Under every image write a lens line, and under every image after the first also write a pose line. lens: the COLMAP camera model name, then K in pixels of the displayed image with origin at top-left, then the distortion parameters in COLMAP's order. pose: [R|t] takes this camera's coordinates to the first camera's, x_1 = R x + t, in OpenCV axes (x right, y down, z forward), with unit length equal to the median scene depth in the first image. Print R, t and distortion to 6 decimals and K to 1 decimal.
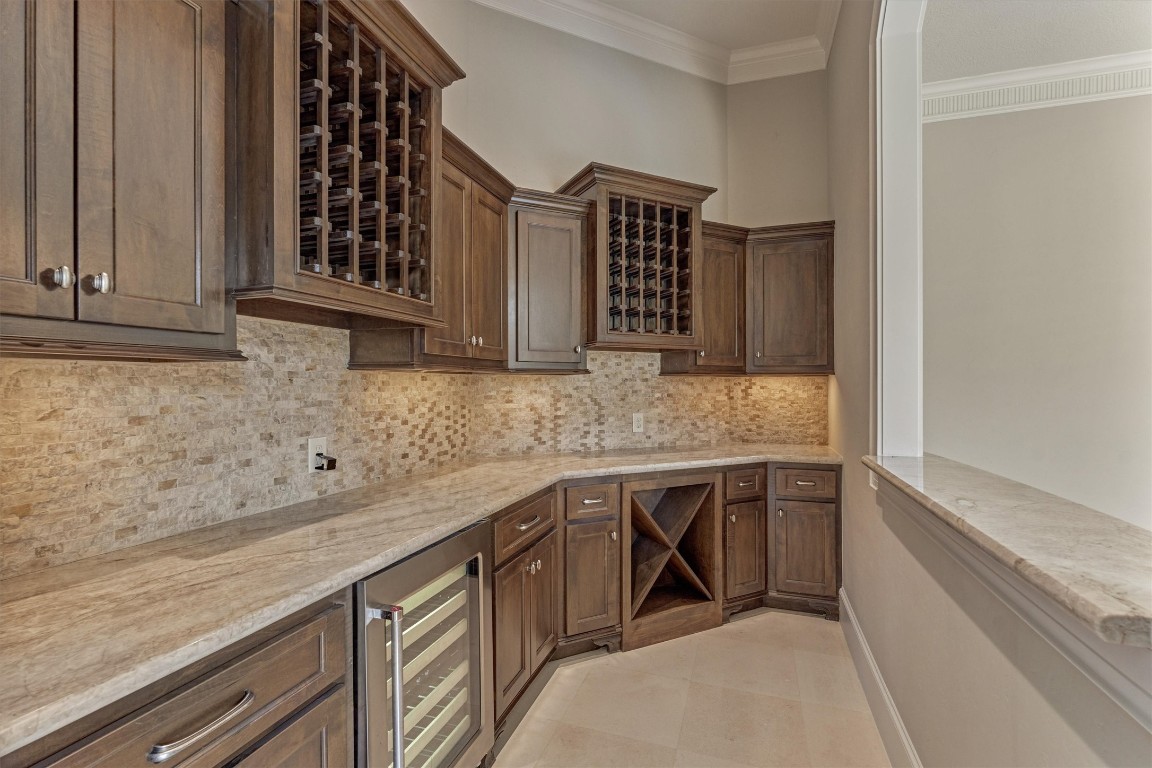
lens RADIAL K [[526.6, 0, 573.7], [0, 526.6, 385.3], [0, 0, 1]] dist [-0.005386, 0.000318]
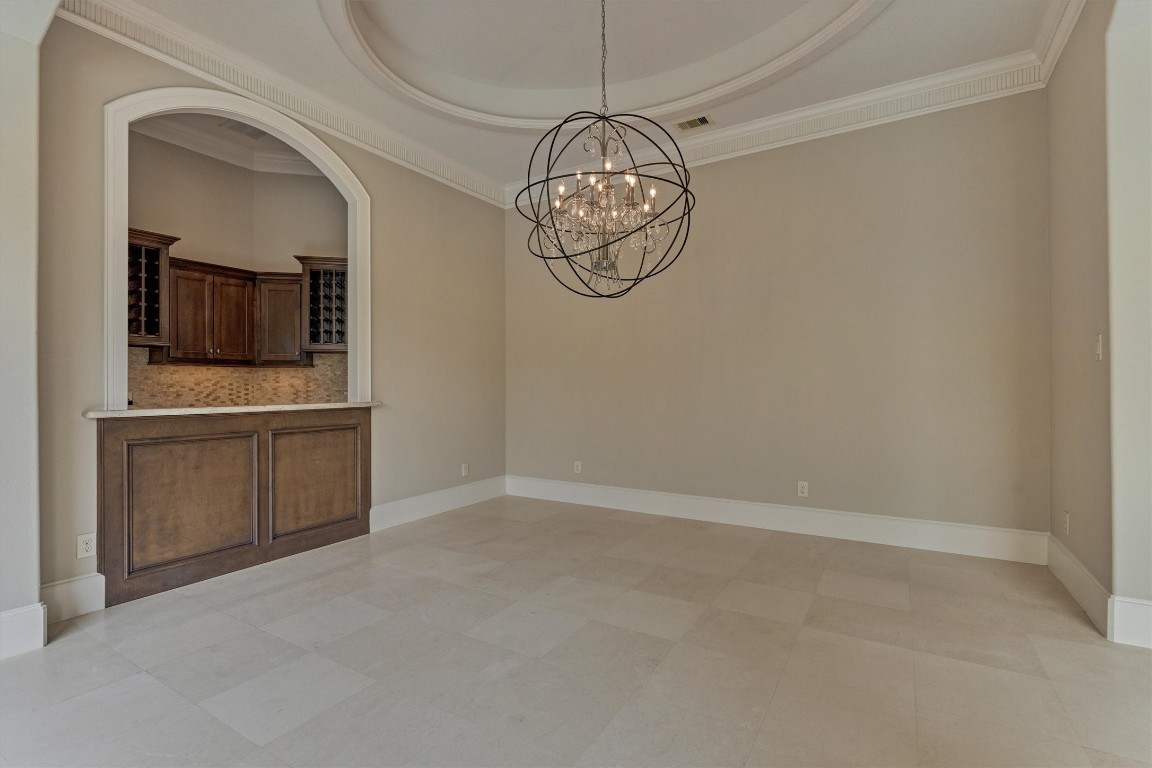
lens RADIAL K [[526.6, 0, 573.5], [0, 526.6, 382.1], [0, 0, 1]] dist [-0.005386, 0.000318]
pose [[0.974144, -0.007923, -0.225791, 1.467408], [0.005627, 0.999926, -0.010811, 0.062652], [0.225860, 0.009261, 0.974116, -0.637276]]
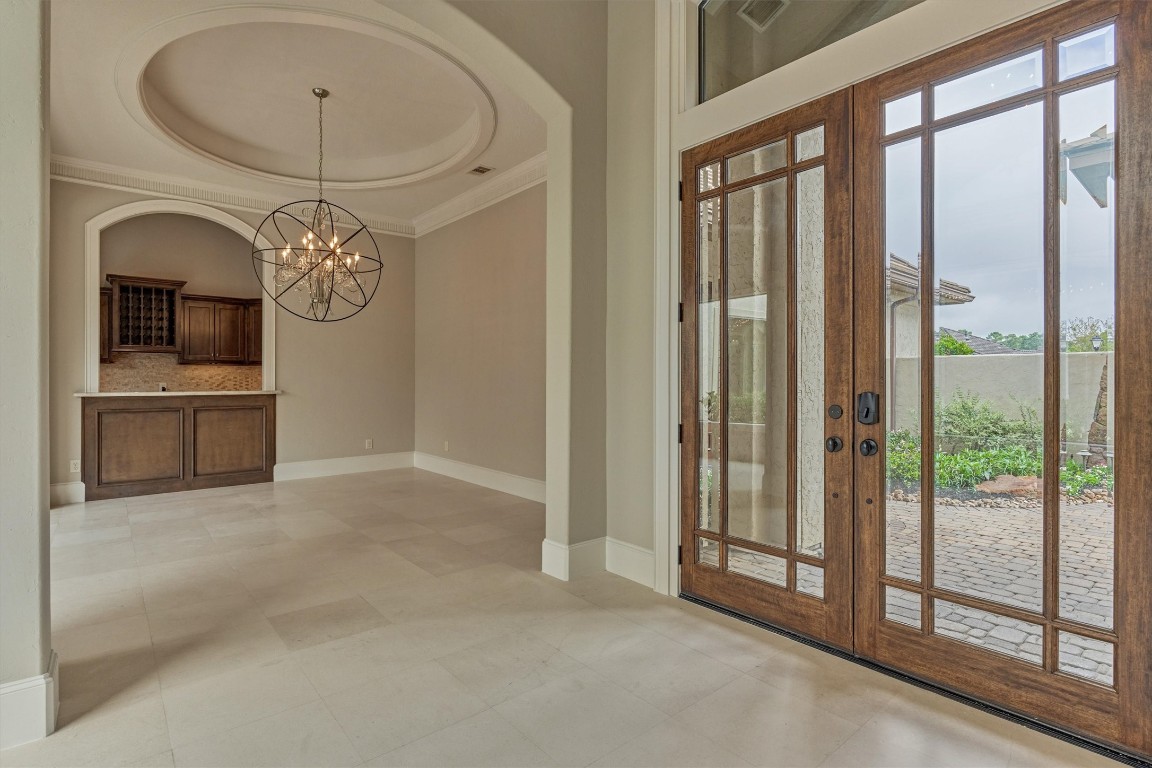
lens RADIAL K [[561.3, 0, 564.5], [0, 561.3, 379.8], [0, 0, 1]] dist [-0.004525, 0.000653]
pose [[0.849972, -0.000347, -0.526828, 2.862089], [-0.001236, 0.999996, -0.002653, 0.059152], [0.526827, 0.002906, 0.849968, -0.634279]]
